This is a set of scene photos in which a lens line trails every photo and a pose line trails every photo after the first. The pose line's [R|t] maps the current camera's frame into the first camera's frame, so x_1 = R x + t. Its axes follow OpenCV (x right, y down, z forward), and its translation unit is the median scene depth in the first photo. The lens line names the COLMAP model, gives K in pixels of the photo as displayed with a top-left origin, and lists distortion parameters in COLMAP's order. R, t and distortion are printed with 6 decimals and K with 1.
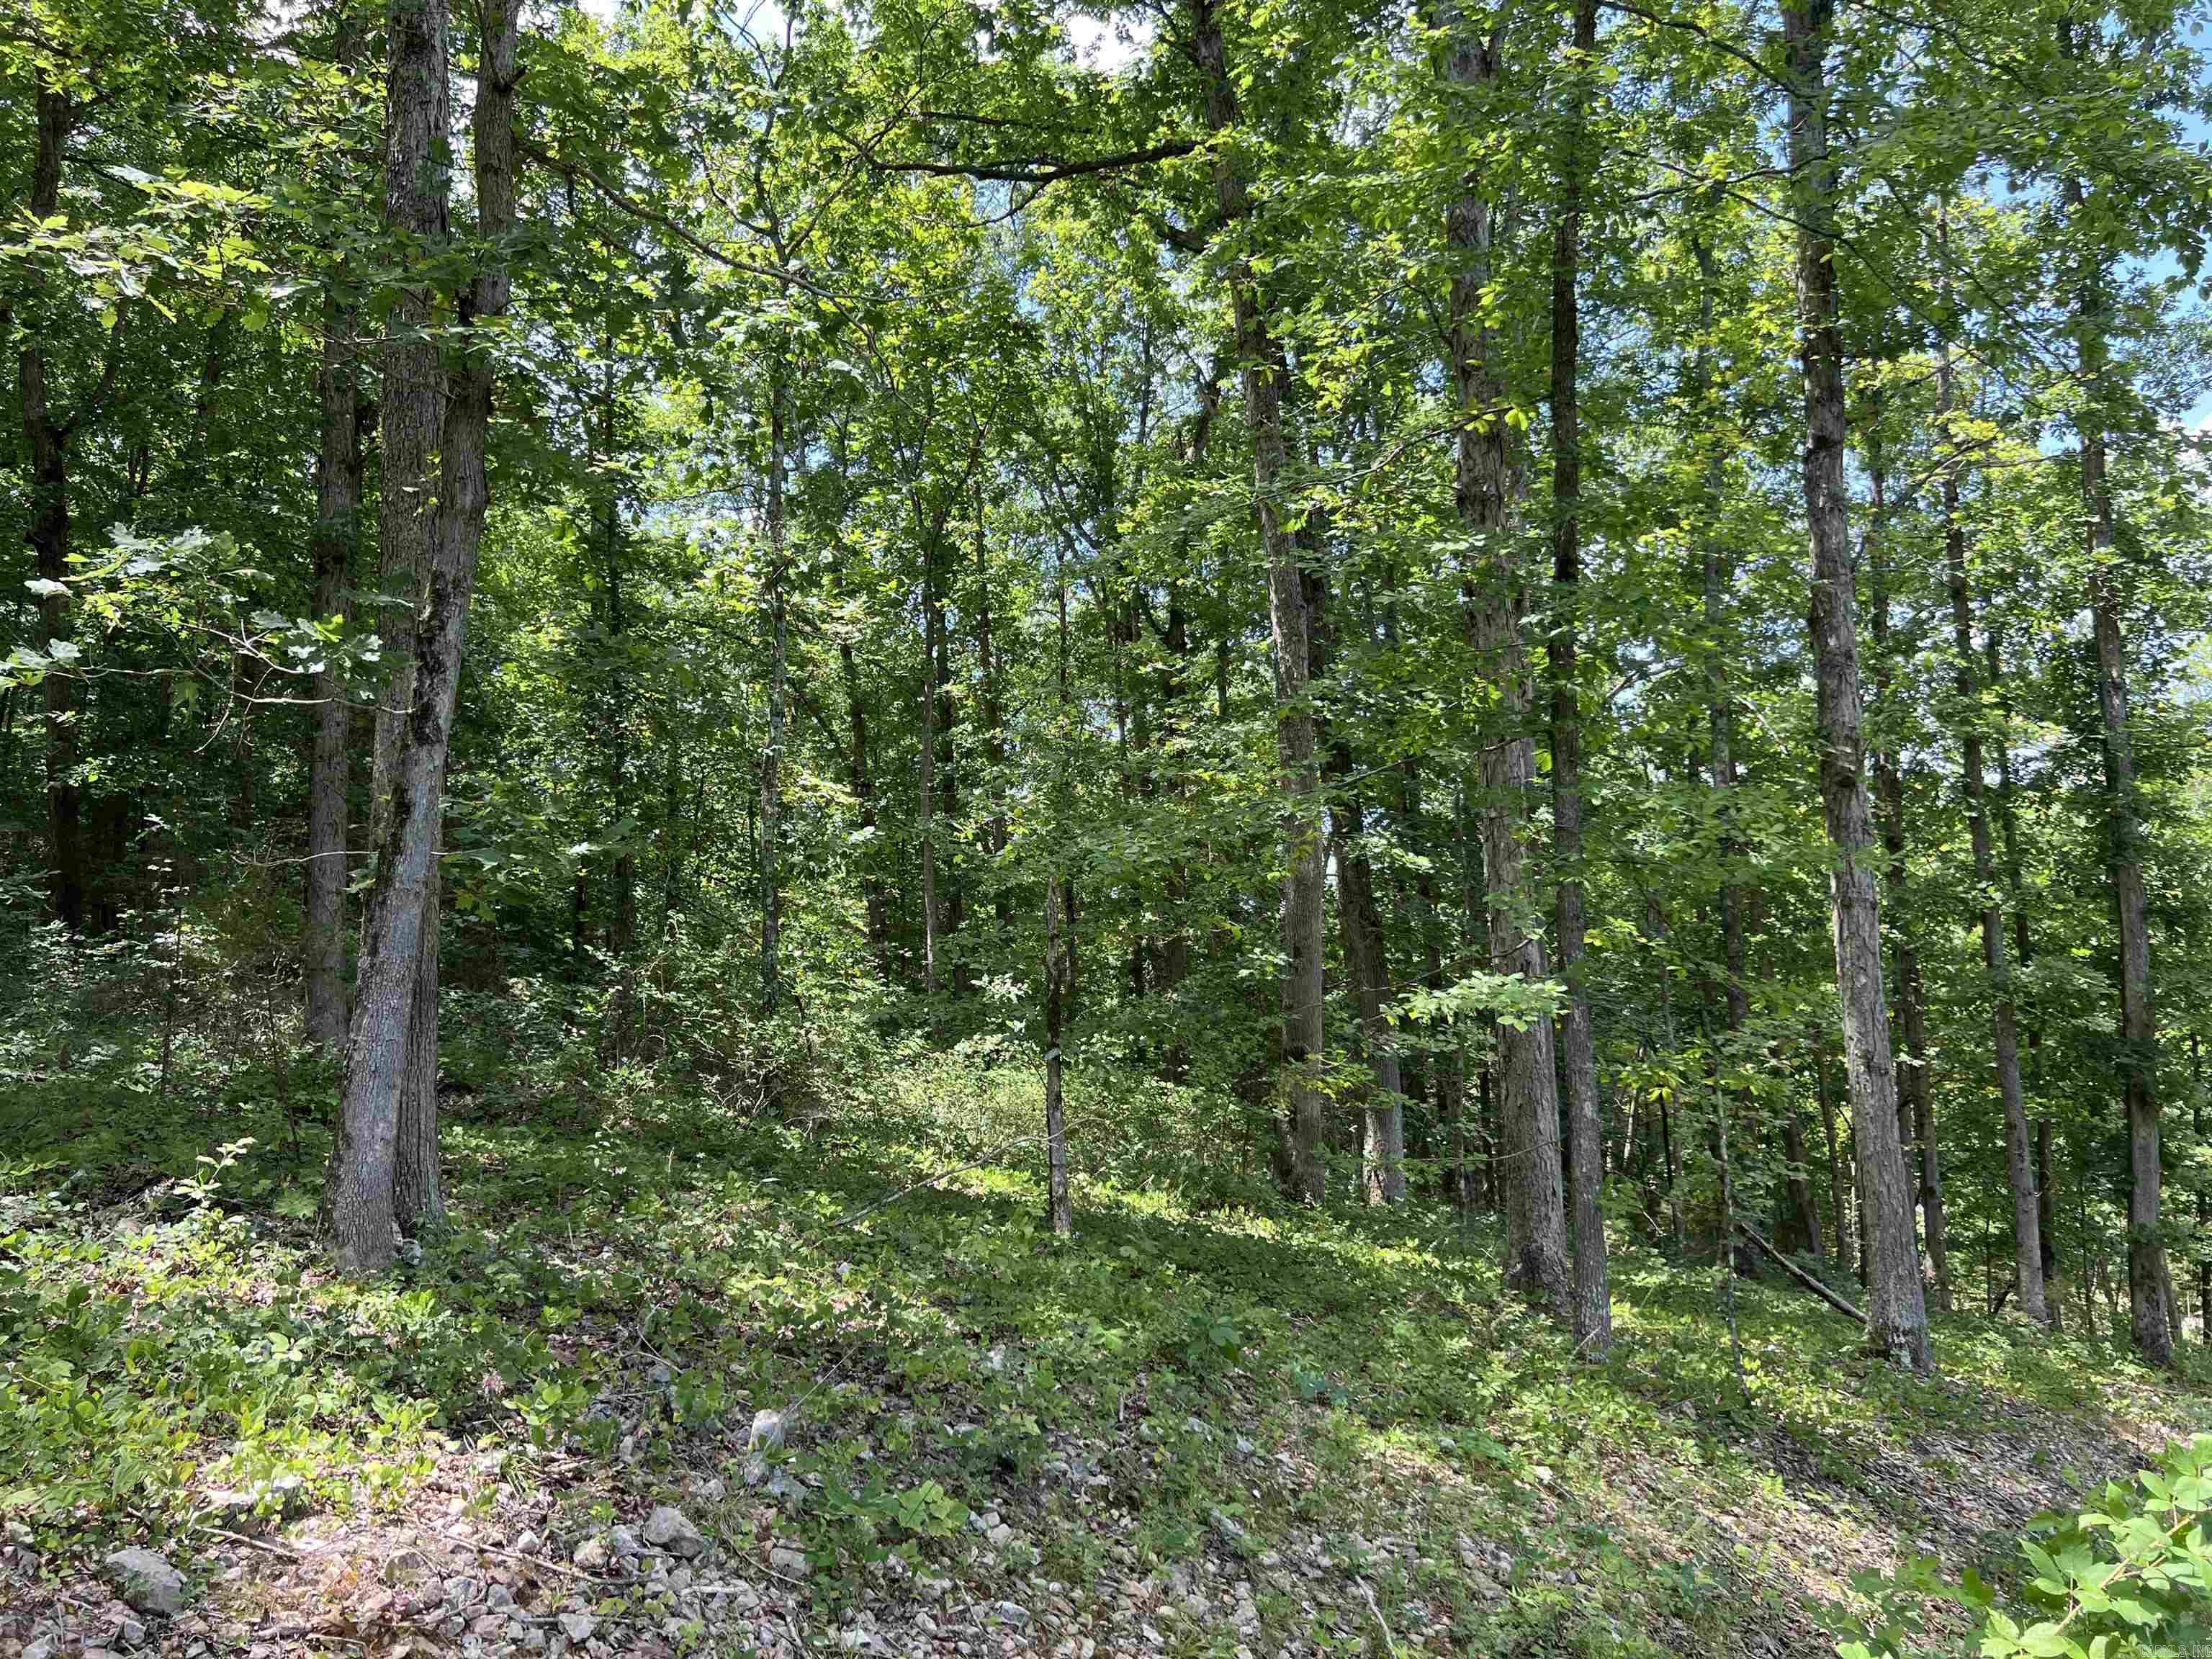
lens RADIAL K [[1644.2, 0, 1101.5], [0, 1644.2, 824.6], [0, 0, 1]] dist [0.027304, -0.034597]
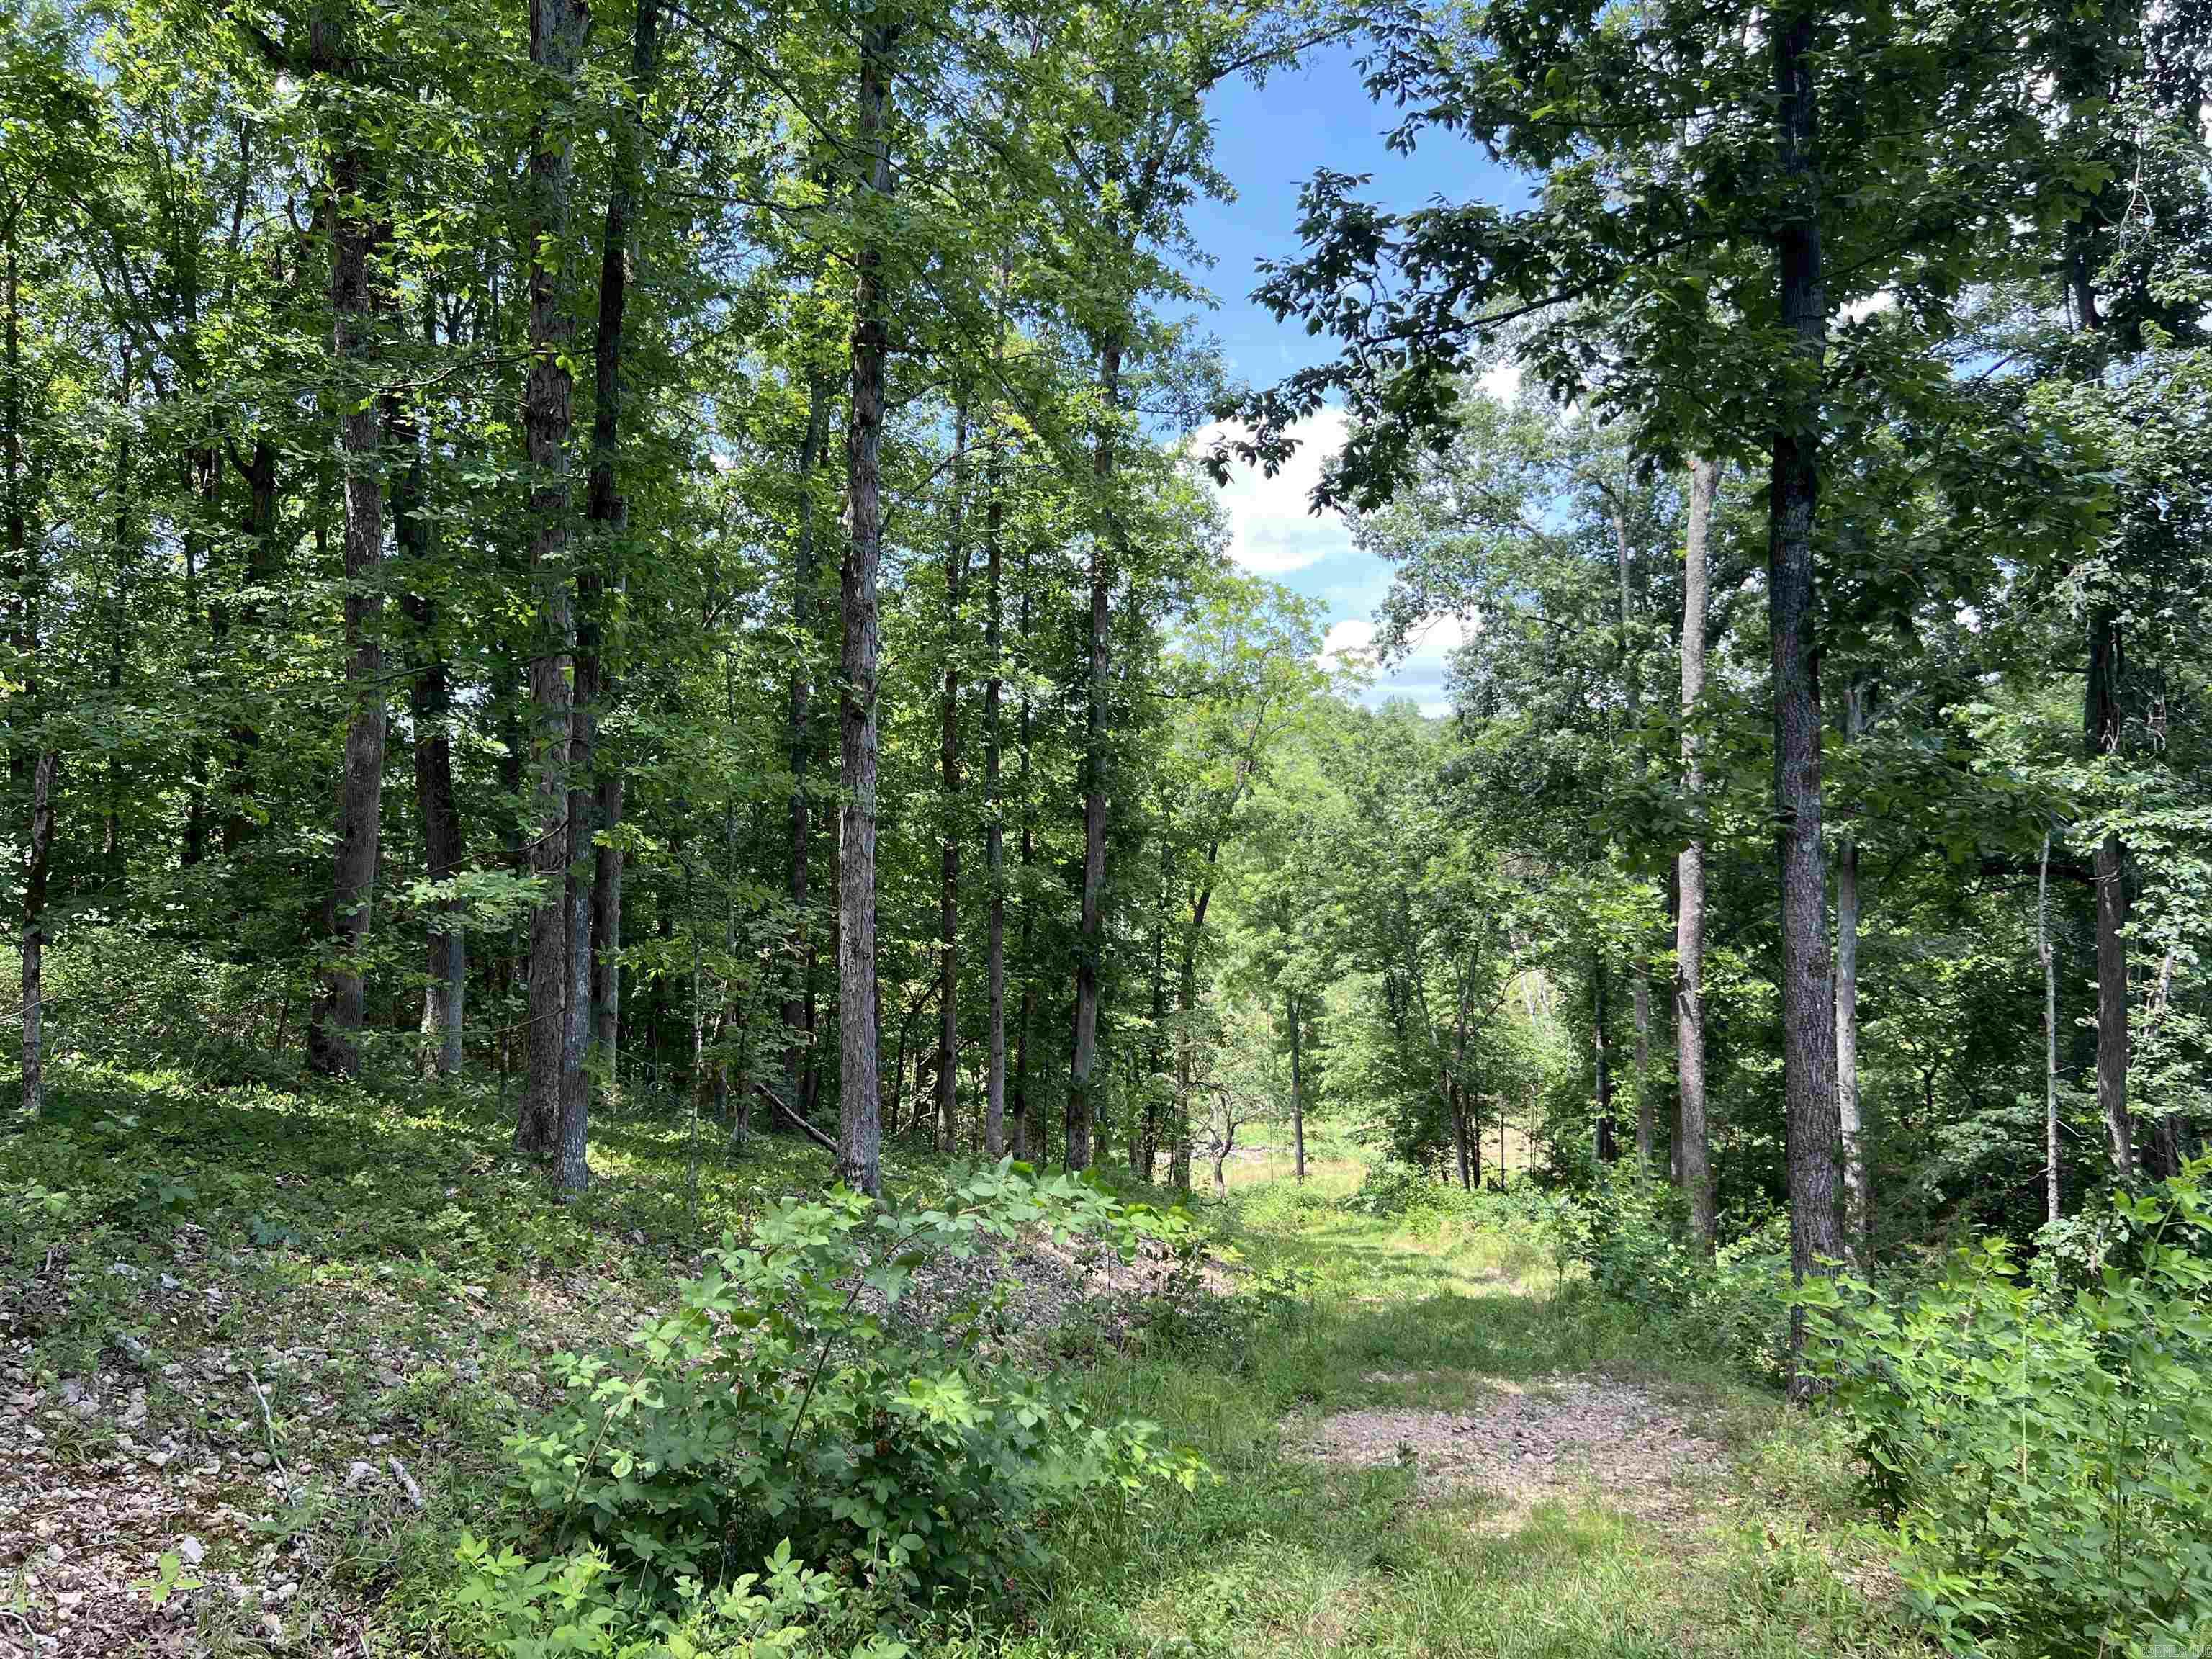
lens RADIAL K [[1644.2, 0, 1123.1], [0, 1644.2, 834.1], [0, 0, 1]] dist [0.027304, -0.034597]
pose [[0.866228, 0.050809, 0.497058, 0.029801], [-0.090301, 0.994354, 0.055727, -0.020755], [-0.491420, -0.093157, 0.865926, -0.110279]]
